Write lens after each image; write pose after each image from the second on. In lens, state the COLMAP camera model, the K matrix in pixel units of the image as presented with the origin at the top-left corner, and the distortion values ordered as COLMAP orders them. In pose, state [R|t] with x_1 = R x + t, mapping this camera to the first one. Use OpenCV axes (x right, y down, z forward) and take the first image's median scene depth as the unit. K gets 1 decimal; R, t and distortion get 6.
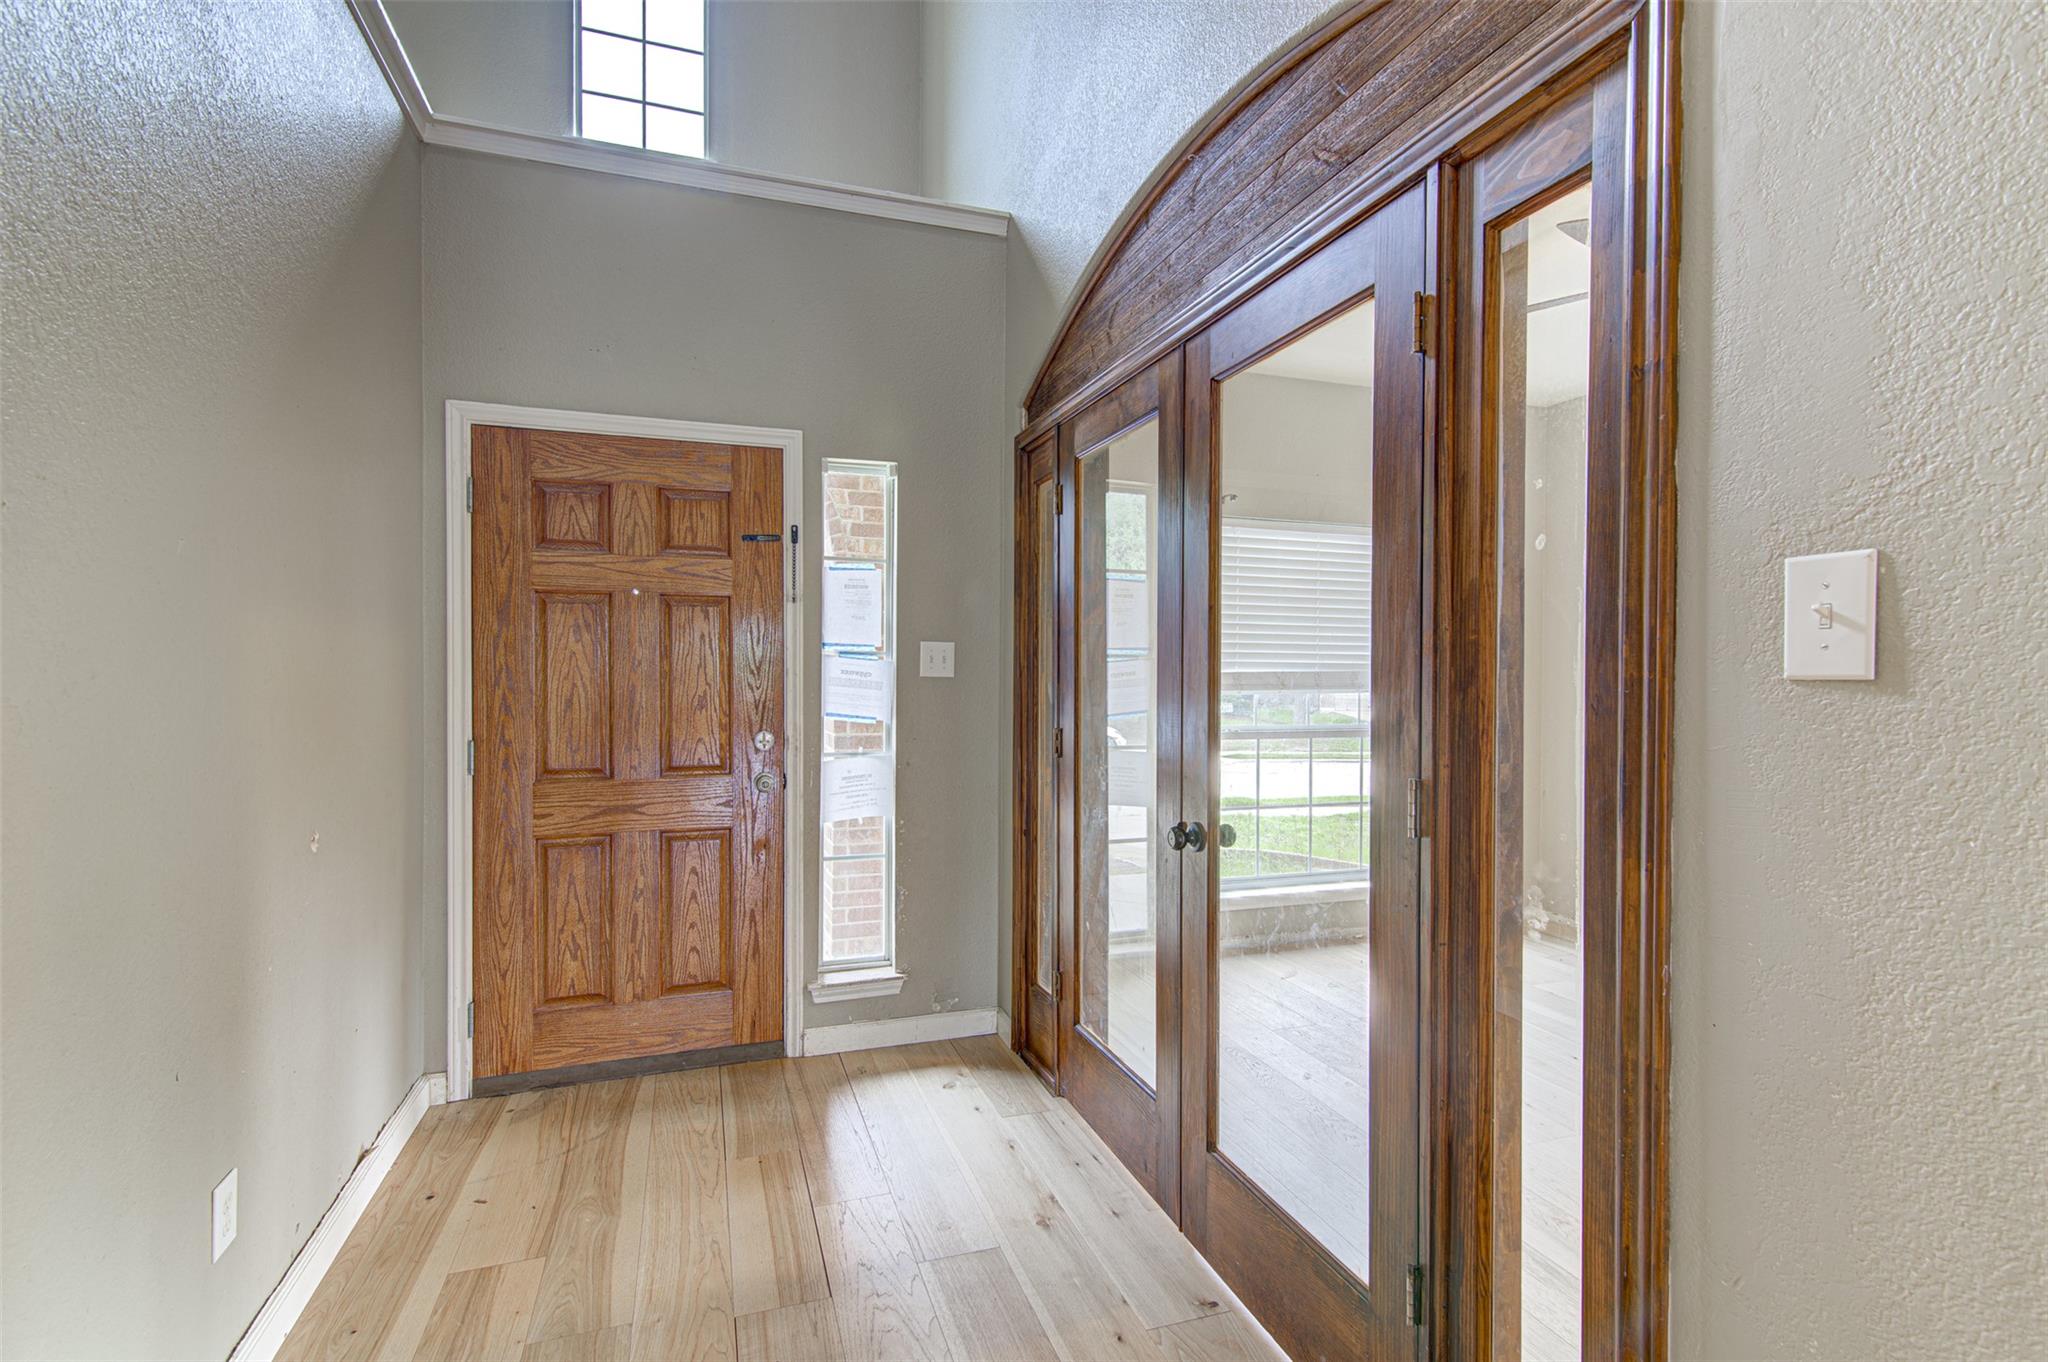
lens RADIAL K [[929.1, 0, 1012.8], [0, 929.1, 677.2], [0, 0, 1]] dist [0.011395, -0.001871]
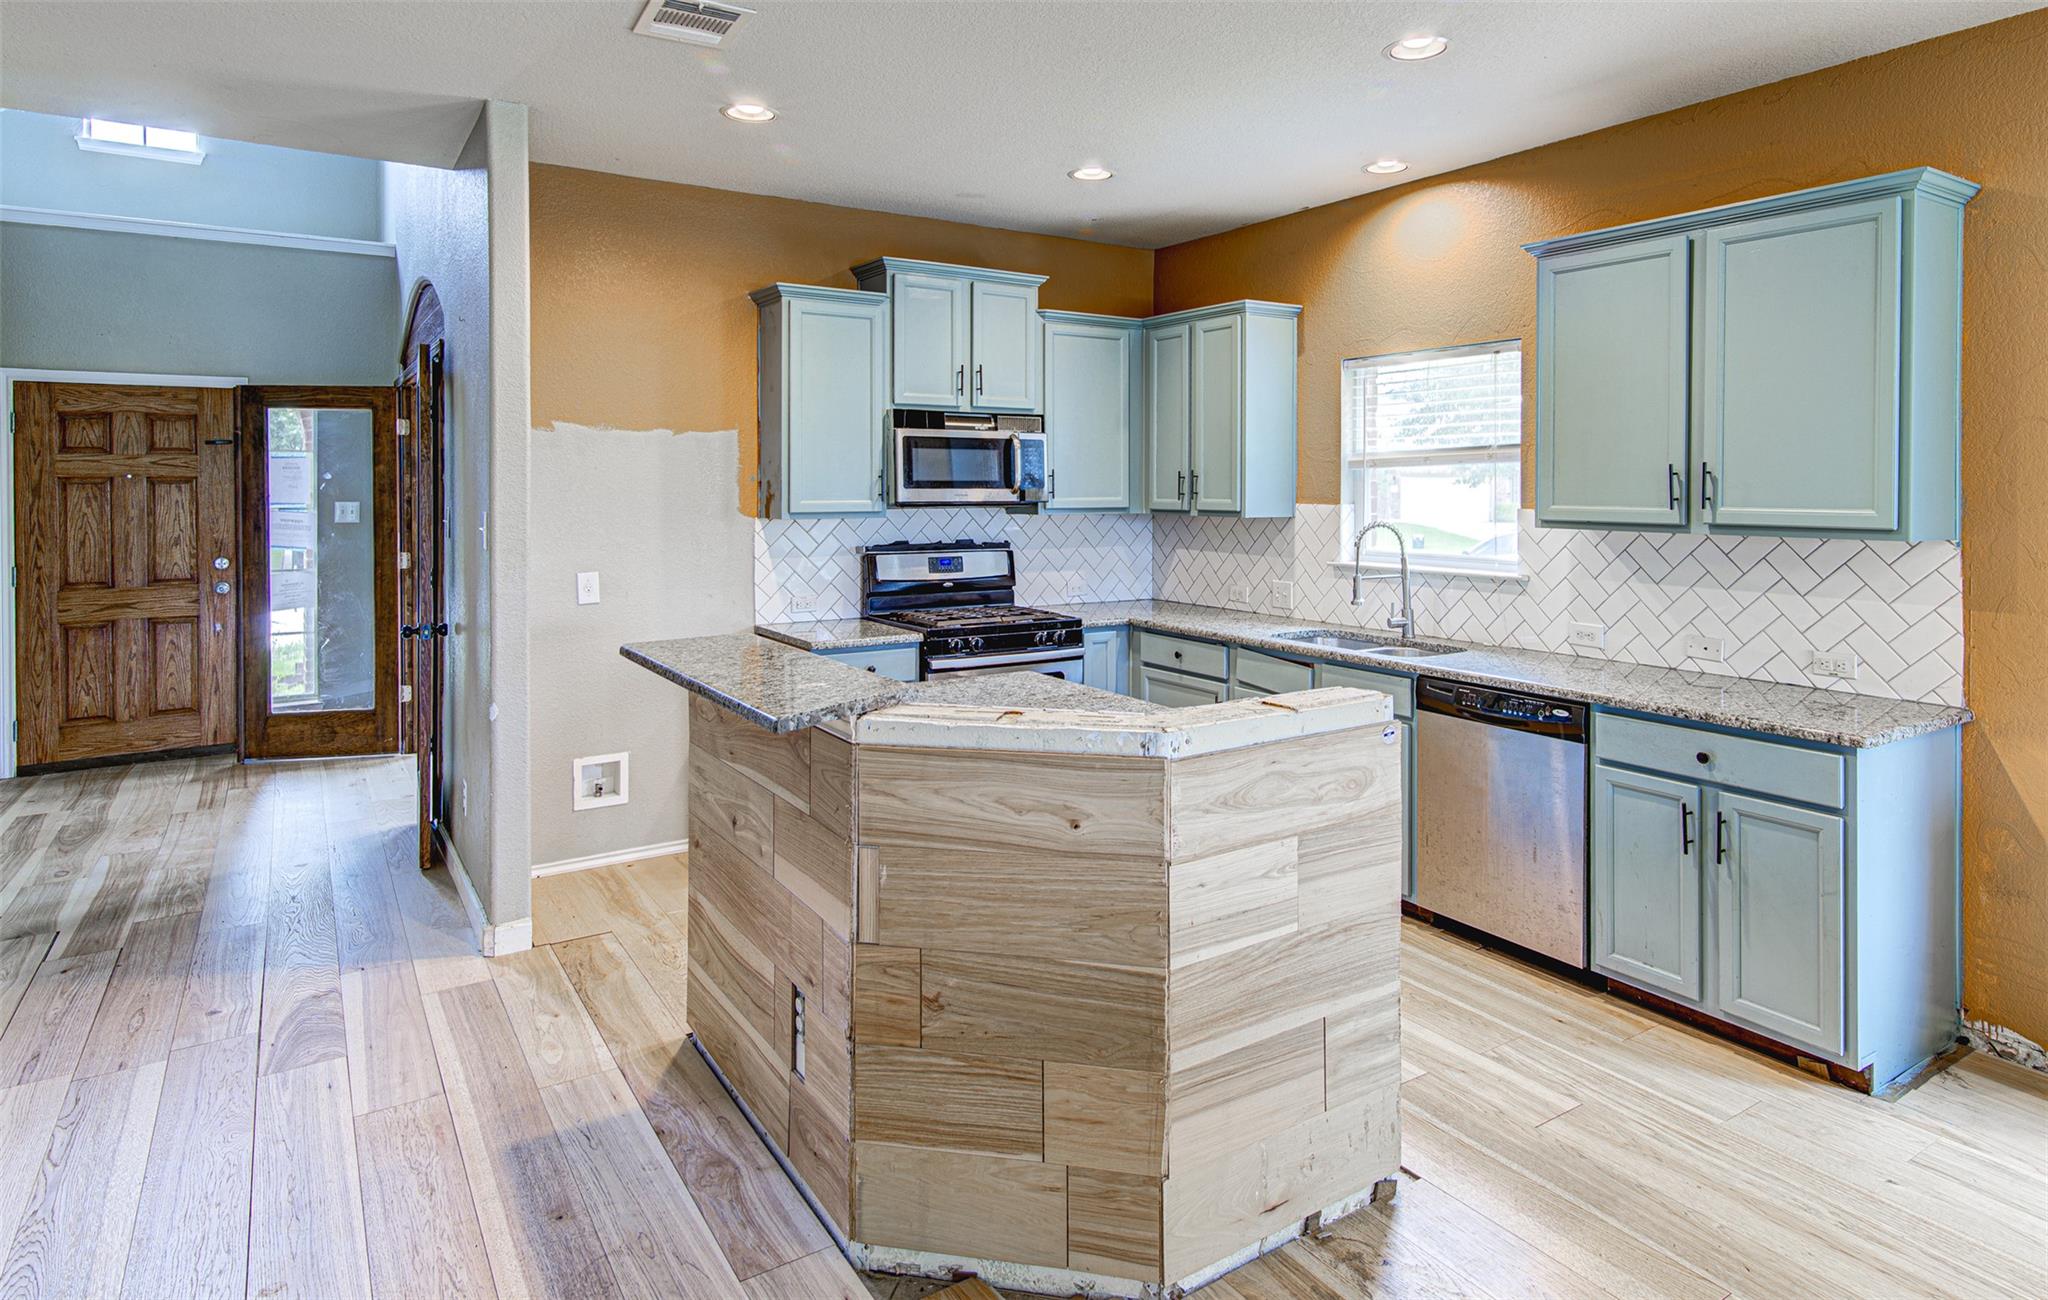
lens RADIAL K [[1150.7, 0, 1053.5], [0, 1150.7, 485.6], [0, 0, 1]] dist [0.010623, 0.000160]
pose [[0.968995, -0.008768, 0.246927, 0.703412], [0.010072, 0.999941, -0.004018, -0.050292], [-0.246877, 0.006380, 0.969026, -1.456113]]
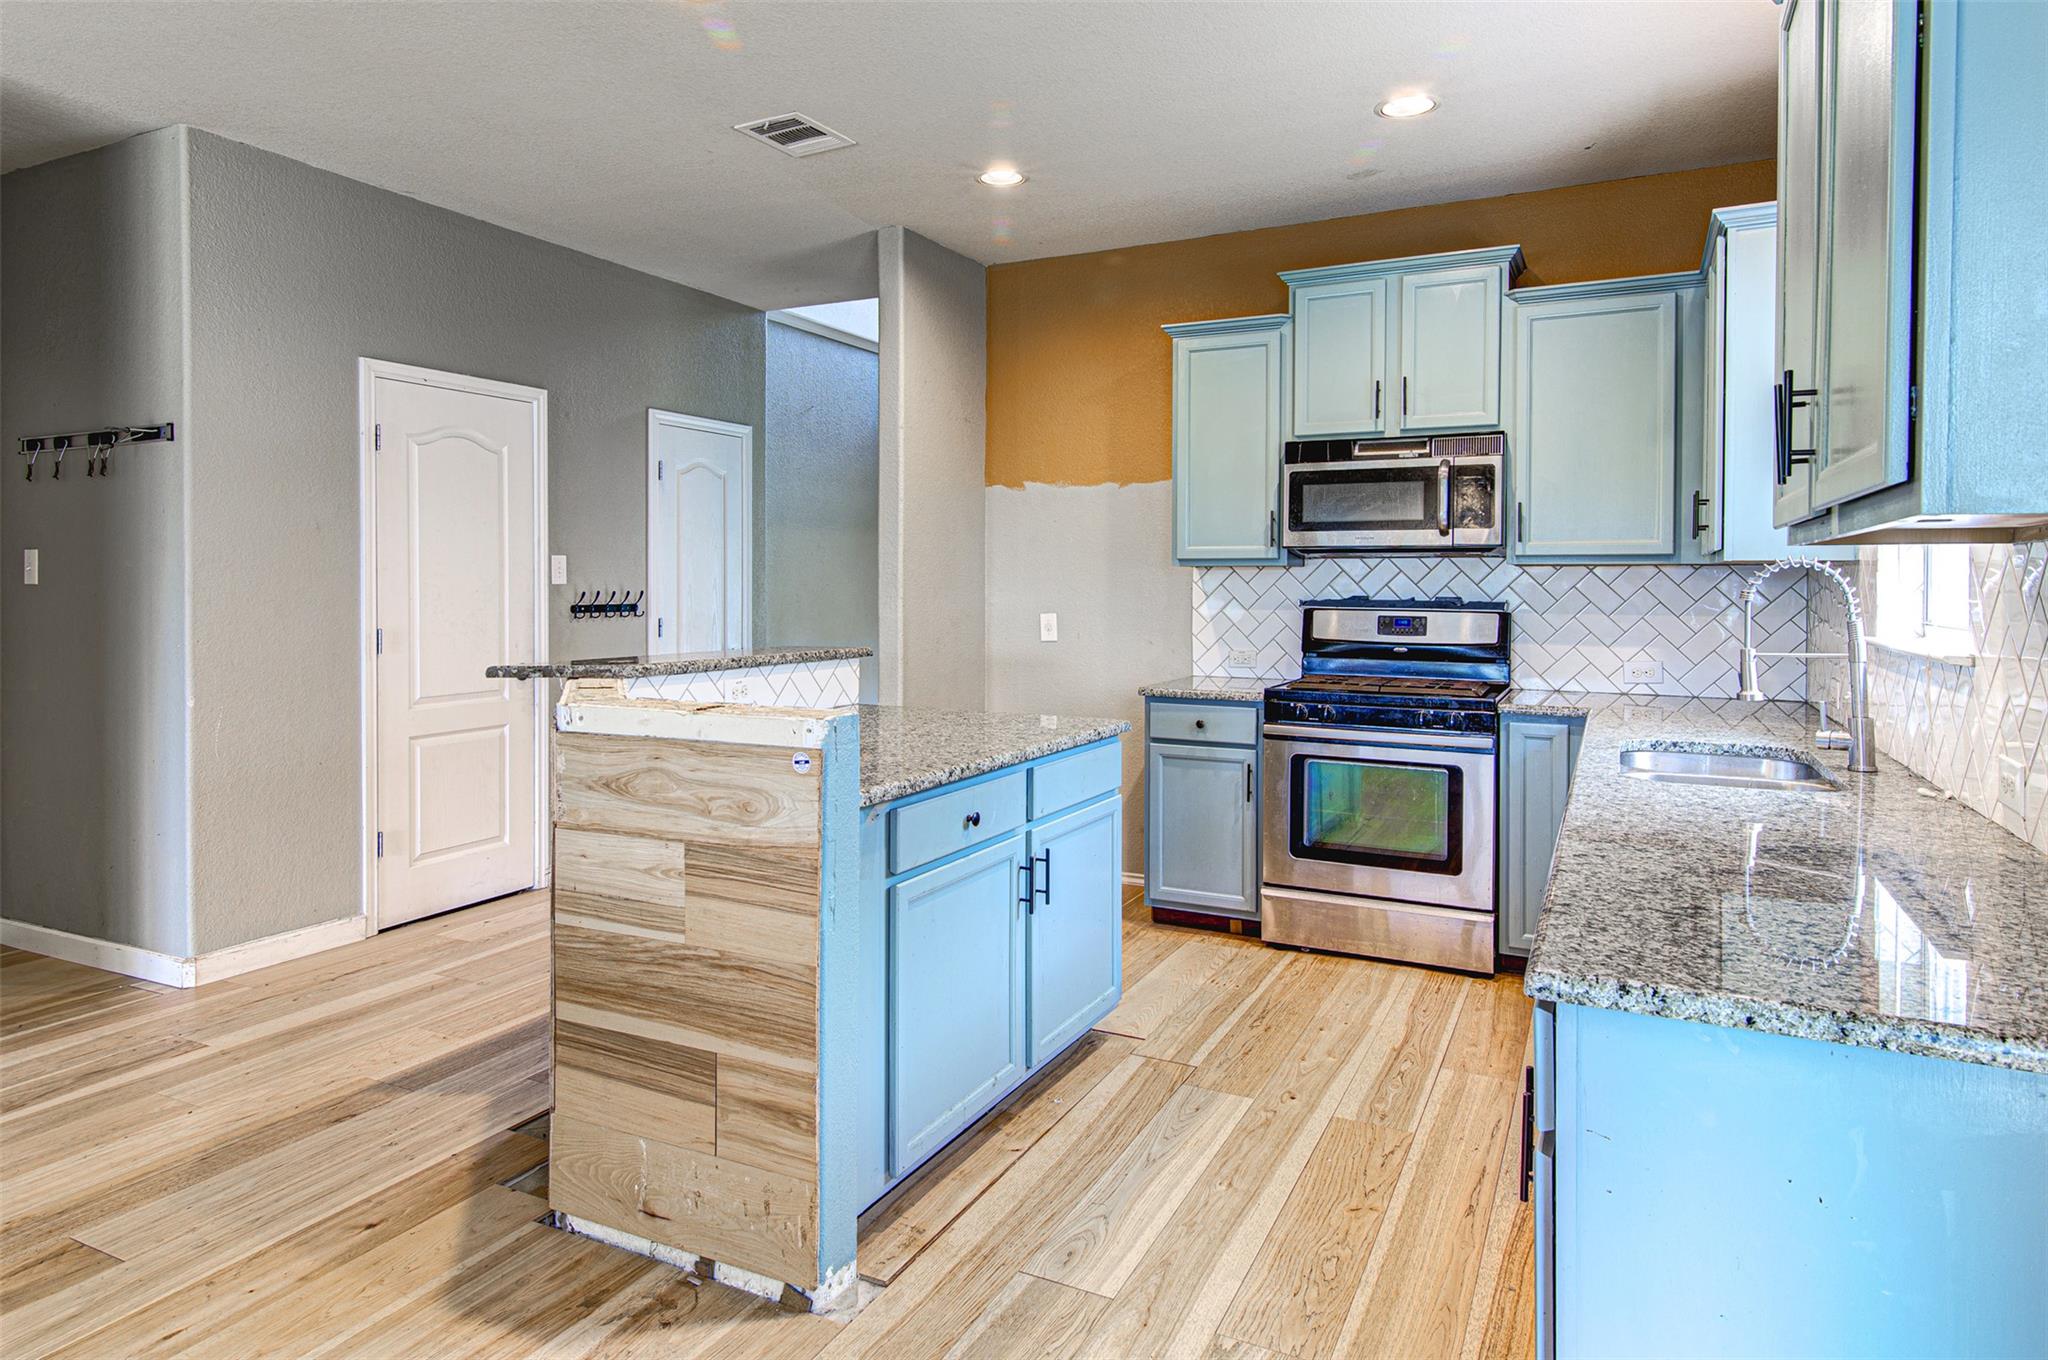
lens RADIAL K [[1213.0, 0, 1011.0], [0, 1213.0, 597.8], [0, 0, 1]] dist [0.017719, -0.005173]
pose [[0.693222, 0.001565, -0.720723, 1.738871], [-0.002084, 0.999998, 0.000166, 0.027588], [0.720721, 0.001387, 0.693224, -1.130281]]
